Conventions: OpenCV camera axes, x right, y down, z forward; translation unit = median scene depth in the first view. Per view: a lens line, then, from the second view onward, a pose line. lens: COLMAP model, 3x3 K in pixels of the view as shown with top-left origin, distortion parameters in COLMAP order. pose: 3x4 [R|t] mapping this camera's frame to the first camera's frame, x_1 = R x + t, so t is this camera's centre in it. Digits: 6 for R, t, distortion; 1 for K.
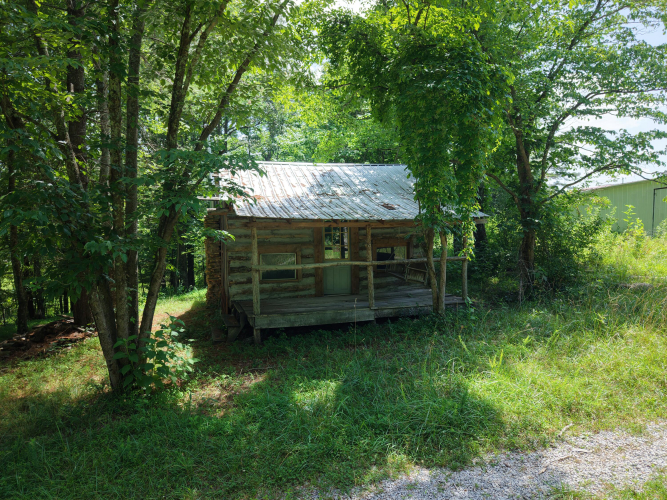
lens RADIAL K [[450.7, 0, 332.3], [0, 450.7, 248.7], [0, 0, 1]] dist [0.002930, -0.001638]
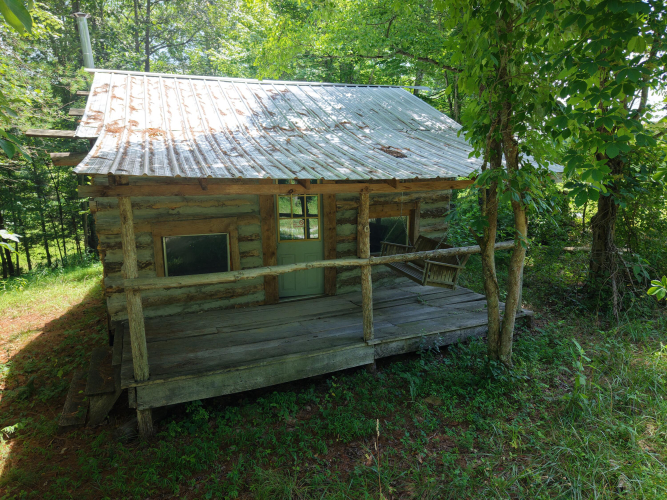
lens RADIAL K [[450.7, 0, 336.7], [0, 450.7, 252.4], [0, 0, 1]] dist [0.002930, -0.001638]
pose [[0.993138, -0.017012, 0.115708, -0.011206], [0.001176, 0.990766, 0.135579, -0.043986], [-0.116946, -0.134512, 0.983987, 0.423852]]
